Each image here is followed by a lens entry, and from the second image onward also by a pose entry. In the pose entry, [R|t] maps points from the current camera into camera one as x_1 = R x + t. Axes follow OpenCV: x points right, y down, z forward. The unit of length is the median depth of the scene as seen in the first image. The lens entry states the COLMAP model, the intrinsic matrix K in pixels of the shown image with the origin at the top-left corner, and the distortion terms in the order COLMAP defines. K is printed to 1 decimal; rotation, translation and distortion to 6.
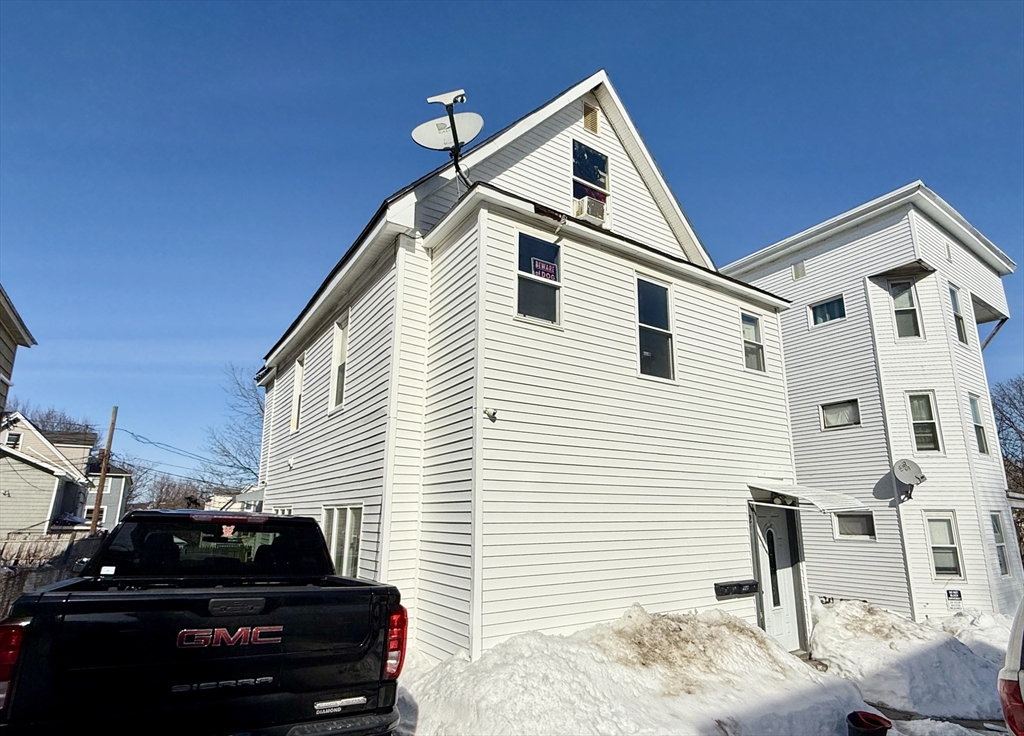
lens RADIAL K [[566.1, 0, 588.9], [0, 566.1, 394.1], [0, 0, 1]] dist [0.004457, -0.004594]
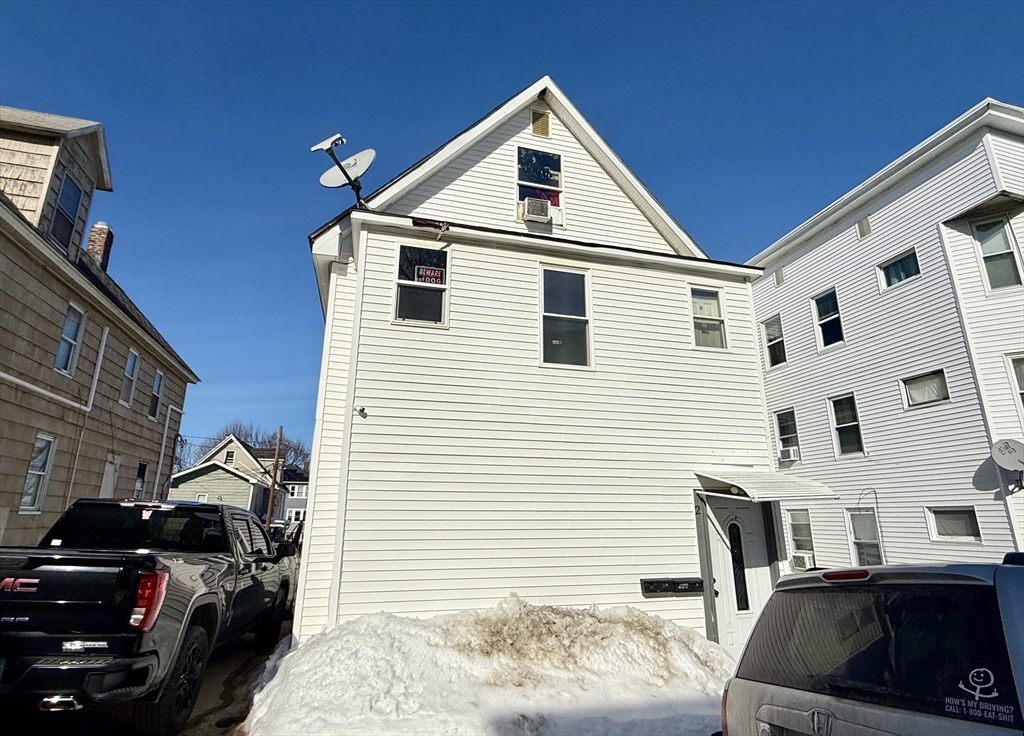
lens RADIAL K [[566.1, 0, 551.2], [0, 566.1, 362.3], [0, 0, 1]] dist [0.004457, -0.004594]
pose [[0.939705, -0.090011, -0.329928, 0.354549], [0.070561, 0.995014, -0.070489, 0.028706], [0.334628, 0.042959, 0.941371, 0.047193]]
